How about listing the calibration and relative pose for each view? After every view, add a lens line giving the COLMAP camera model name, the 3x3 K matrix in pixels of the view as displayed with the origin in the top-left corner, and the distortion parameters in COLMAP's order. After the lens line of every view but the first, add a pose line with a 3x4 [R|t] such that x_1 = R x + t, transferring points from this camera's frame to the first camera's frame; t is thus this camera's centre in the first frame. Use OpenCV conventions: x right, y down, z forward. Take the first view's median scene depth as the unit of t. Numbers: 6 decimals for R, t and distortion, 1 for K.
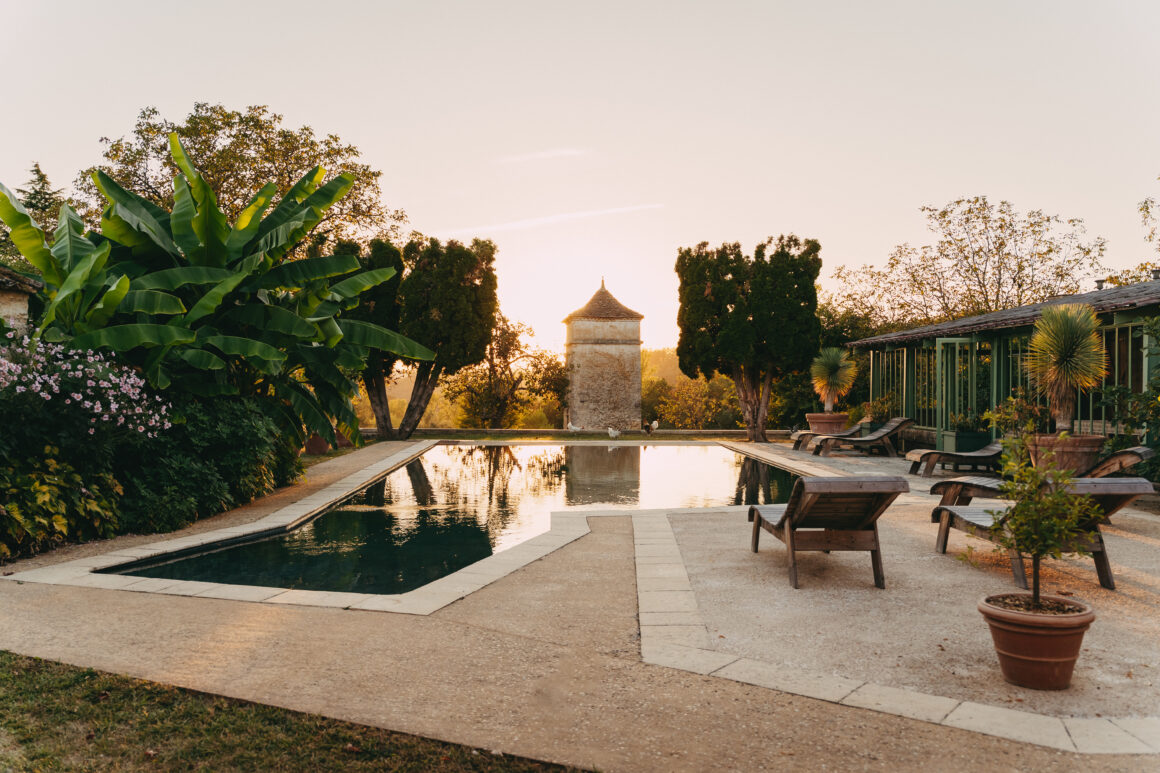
lens RADIAL K [[1480.9, 0, 512.8], [0, 1480.9, 361.5], [0, 0, 1]] dist [-0.001187, 0.009630]
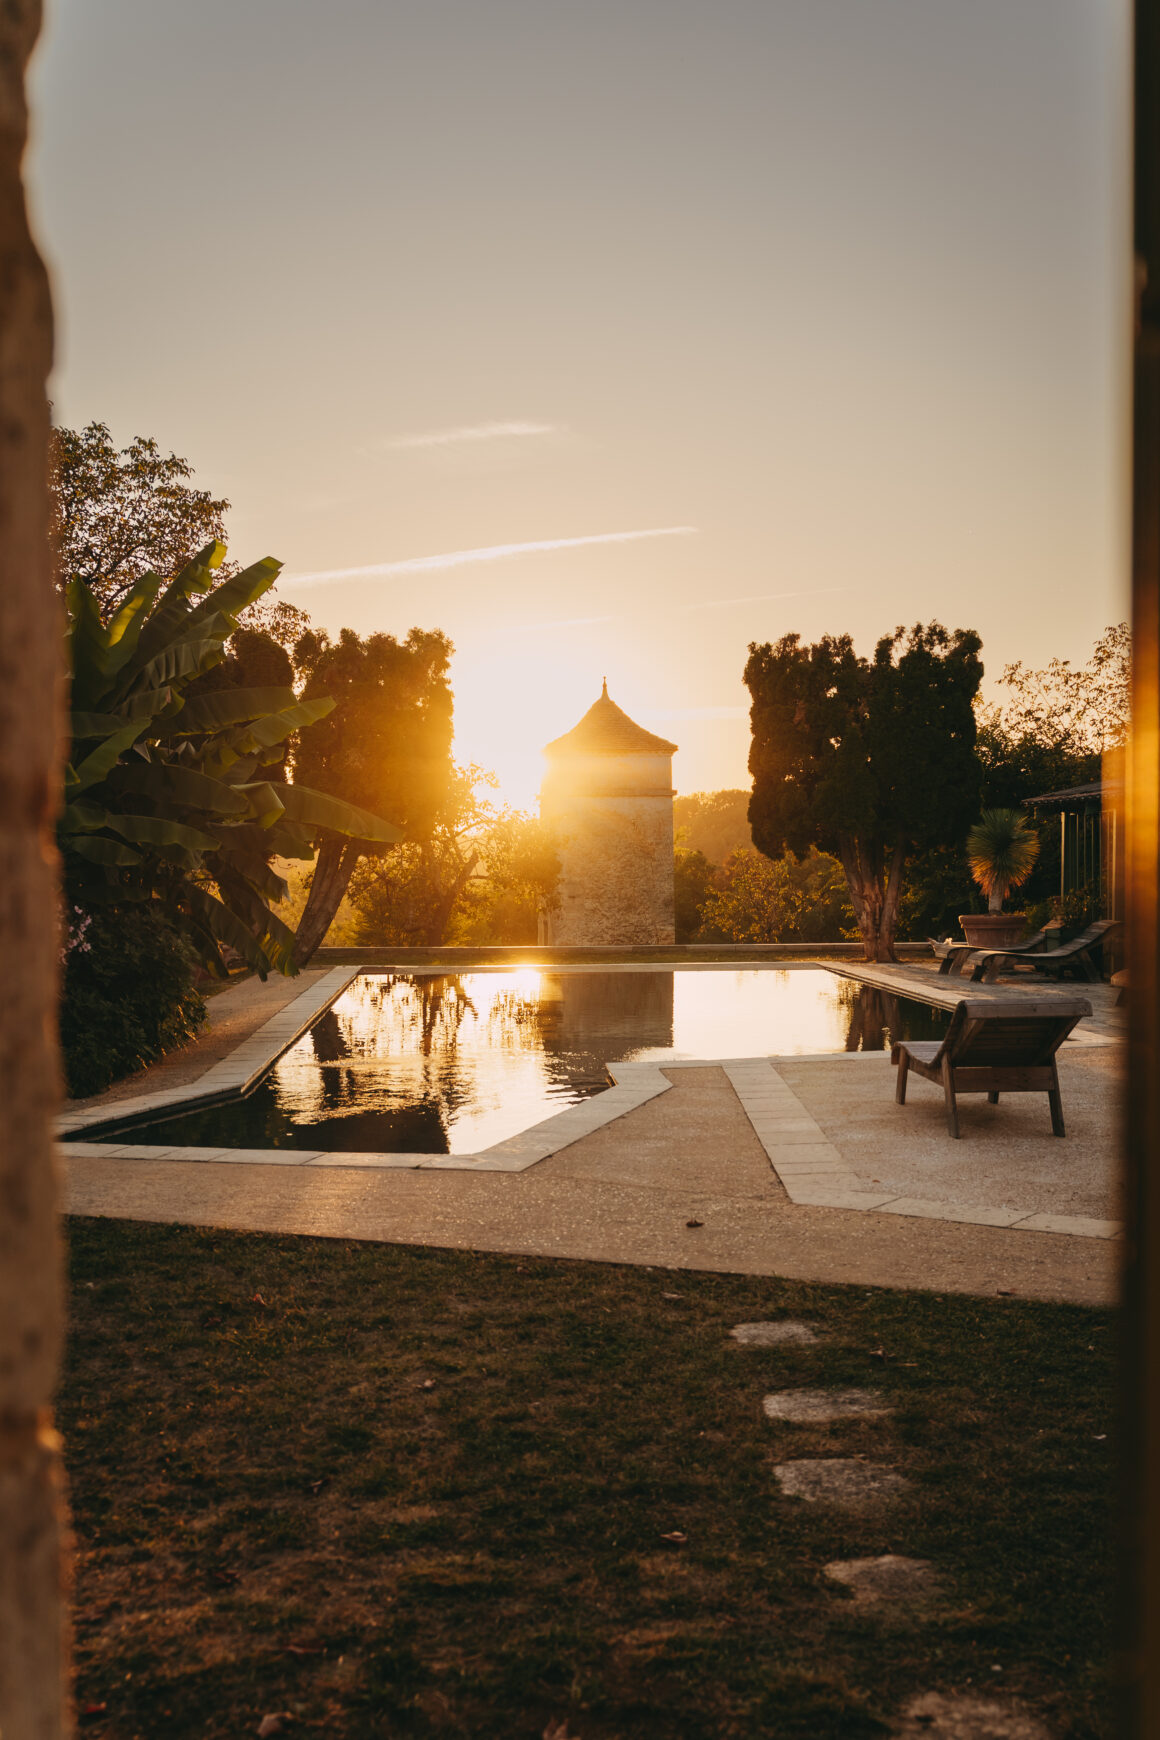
lens RADIAL K [[4781.0, 0, 580.0], [0, 4781.0, 870.0], [0, 0, 1]] dist [0.052649, 0.140386]
pose [[0.992306, -0.011093, 0.123313, -0.200014], [0.007437, 0.999520, 0.030072, -0.043781], [-0.123587, -0.028923, 0.991912, -0.936073]]
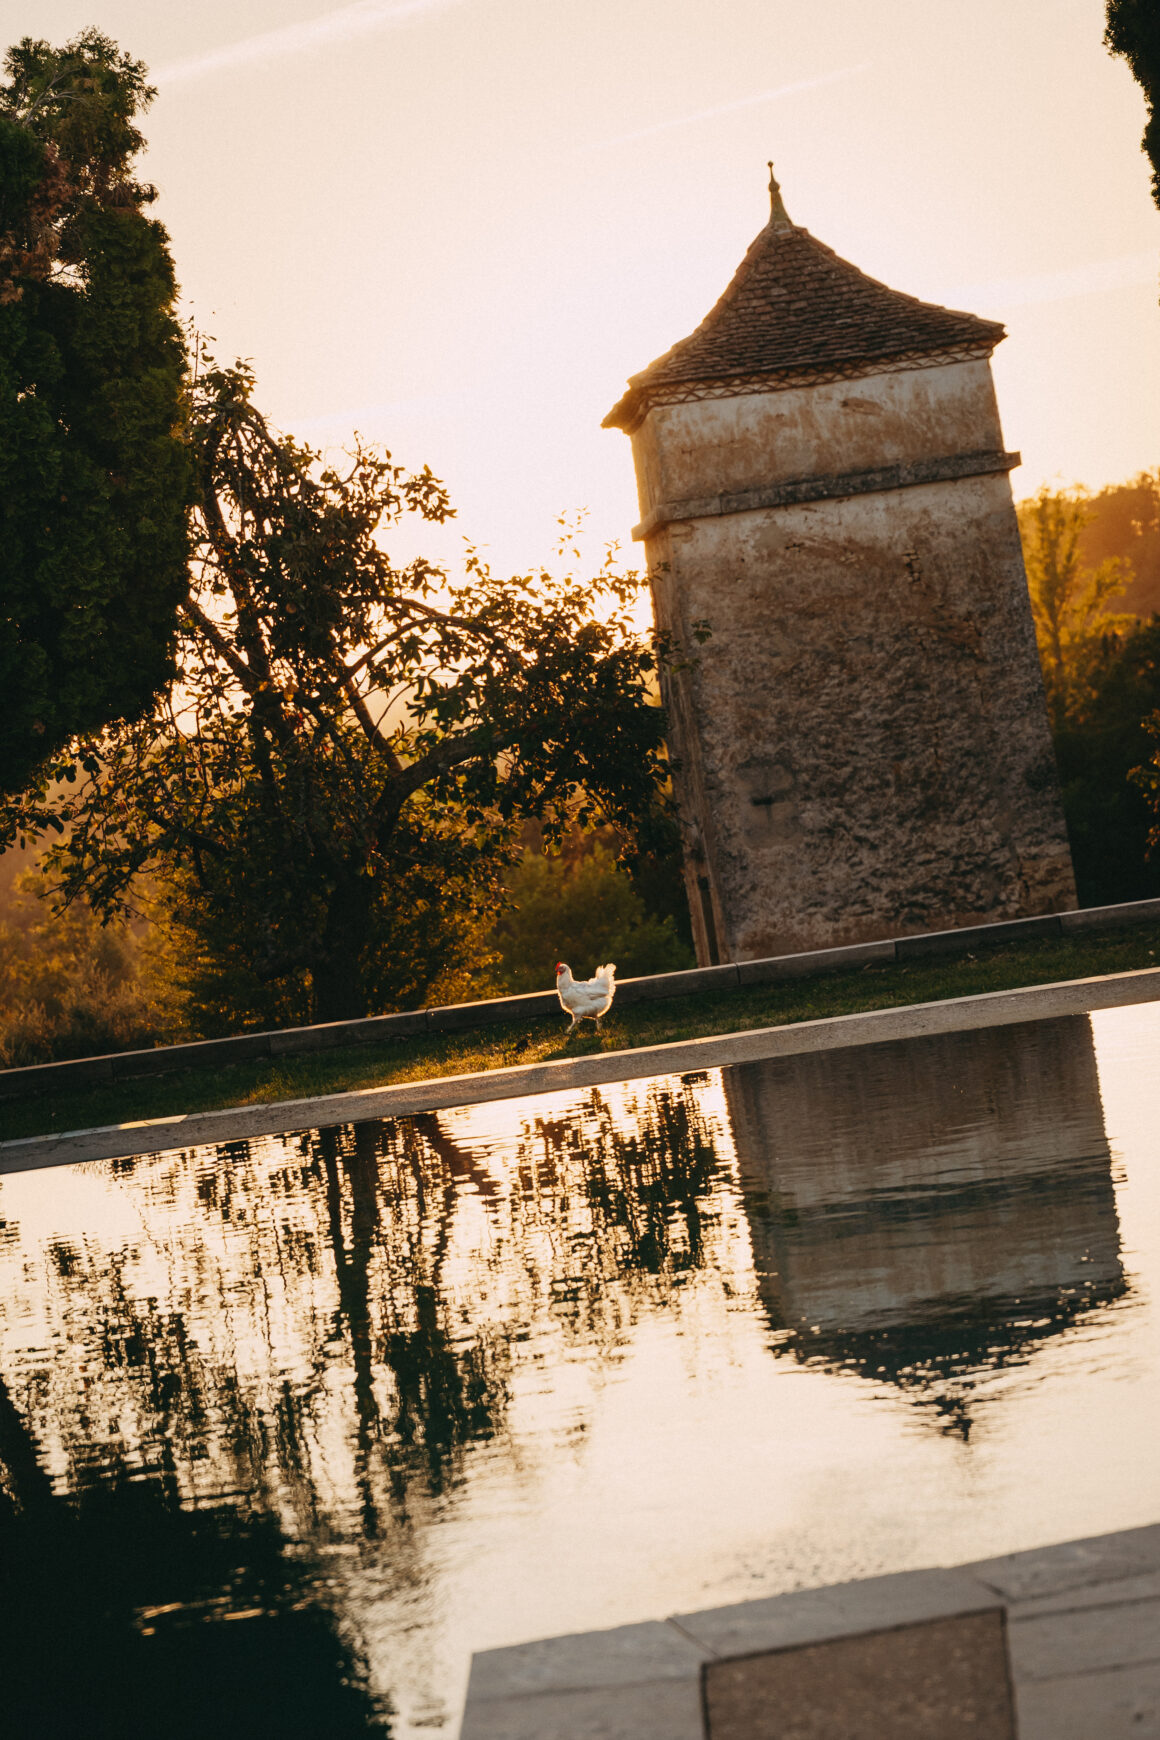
lens RADIAL K [[4781.0, 0, 580.0], [0, 4781.0, 870.0], [0, 0, 1]] dist [0.052649, 0.140386]
pose [[0.987103, -0.155604, -0.037608, 0.050975], [0.157393, 0.986244, 0.050506, -0.000235], [0.029231, -0.055773, 0.998015, 0.400172]]
